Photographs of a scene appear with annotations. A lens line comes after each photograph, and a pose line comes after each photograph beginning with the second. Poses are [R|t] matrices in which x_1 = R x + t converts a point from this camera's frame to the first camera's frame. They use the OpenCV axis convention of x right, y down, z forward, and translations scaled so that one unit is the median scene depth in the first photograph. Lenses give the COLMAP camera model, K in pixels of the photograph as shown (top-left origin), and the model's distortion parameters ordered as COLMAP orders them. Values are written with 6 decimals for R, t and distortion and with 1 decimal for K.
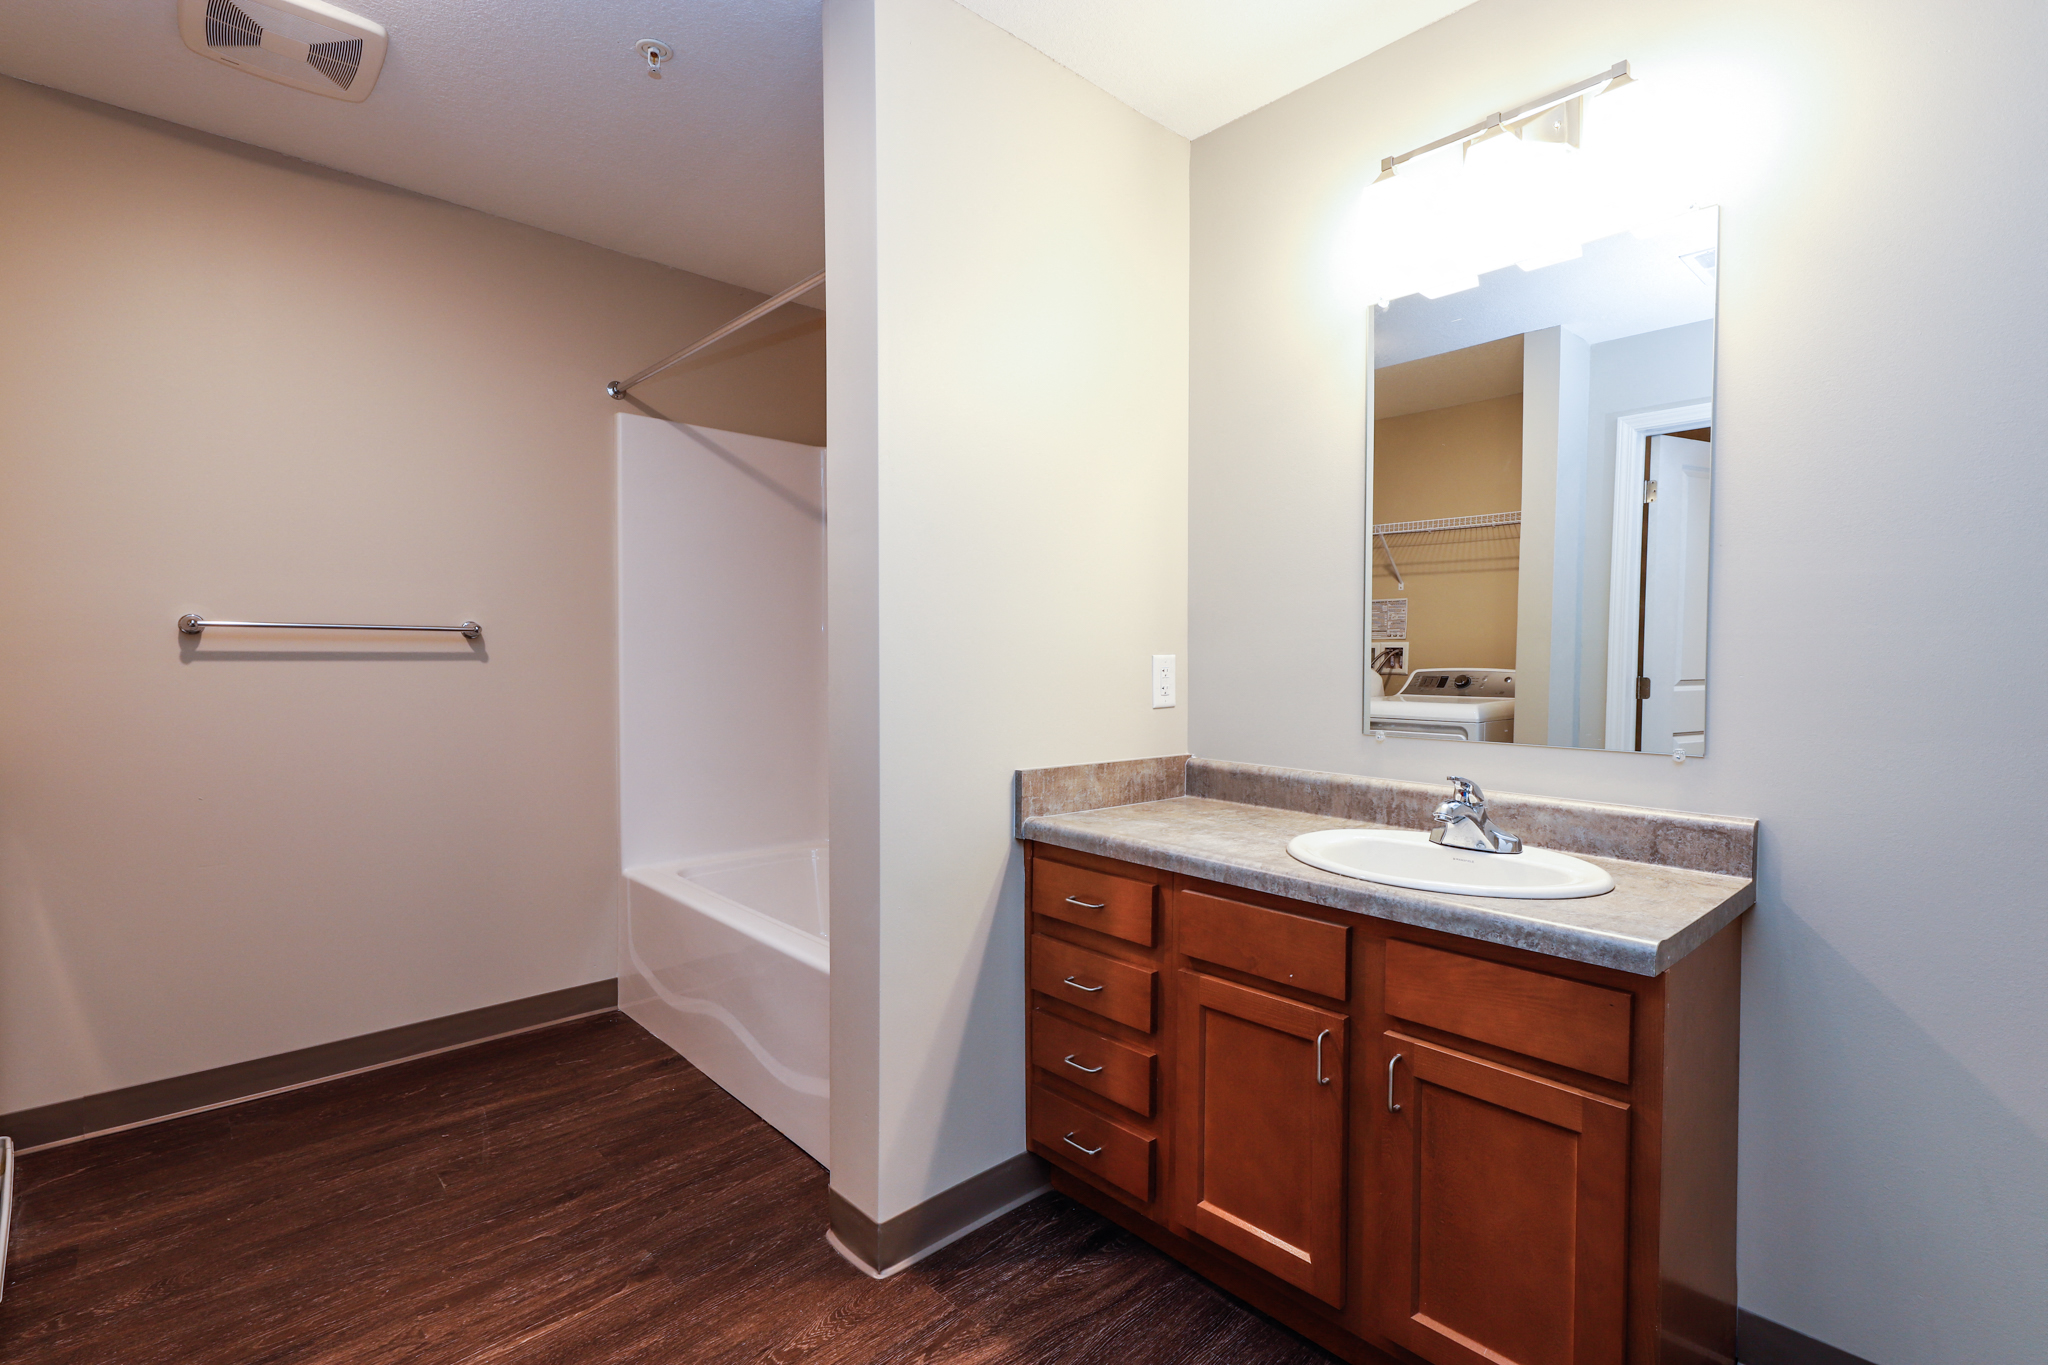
lens RADIAL K [[947.3, 0, 1024.0], [0, 947.3, 682.5], [0, 0, 1]] dist [0.000106, 0.000036]
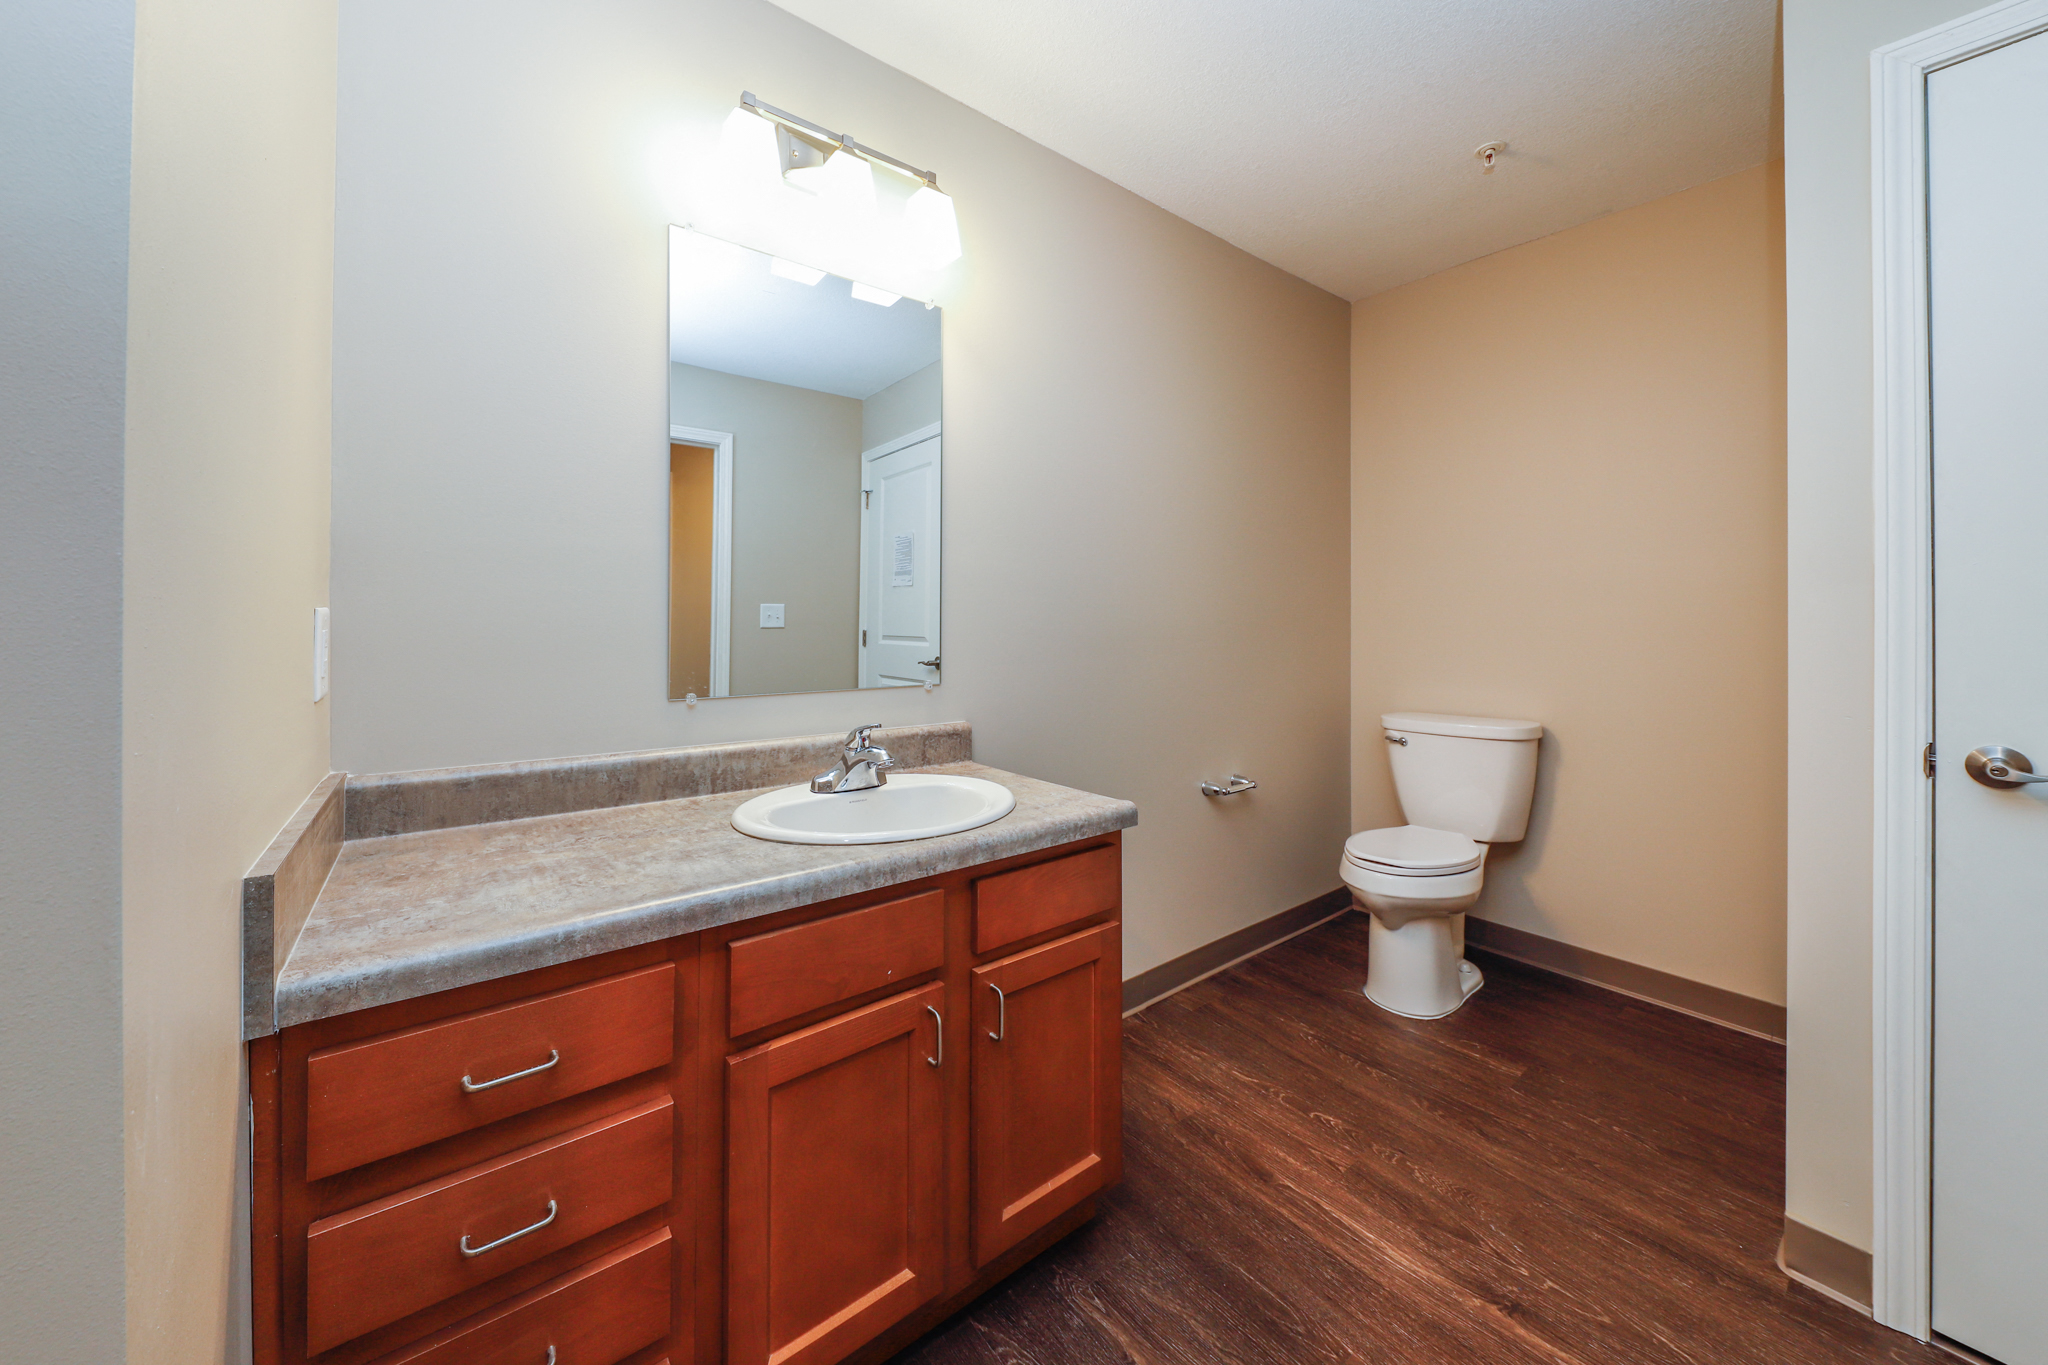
lens RADIAL K [[723.8, 0, 1021.7], [0, 723.8, 613.0], [0, 0, 1]] dist [0.001818, 0.000091]
pose [[0.083079, 0.006586, 0.996521, -0.352254], [0.021325, 0.999737, -0.008385, -0.017732], [-0.996315, 0.021947, 0.082917, 0.739131]]
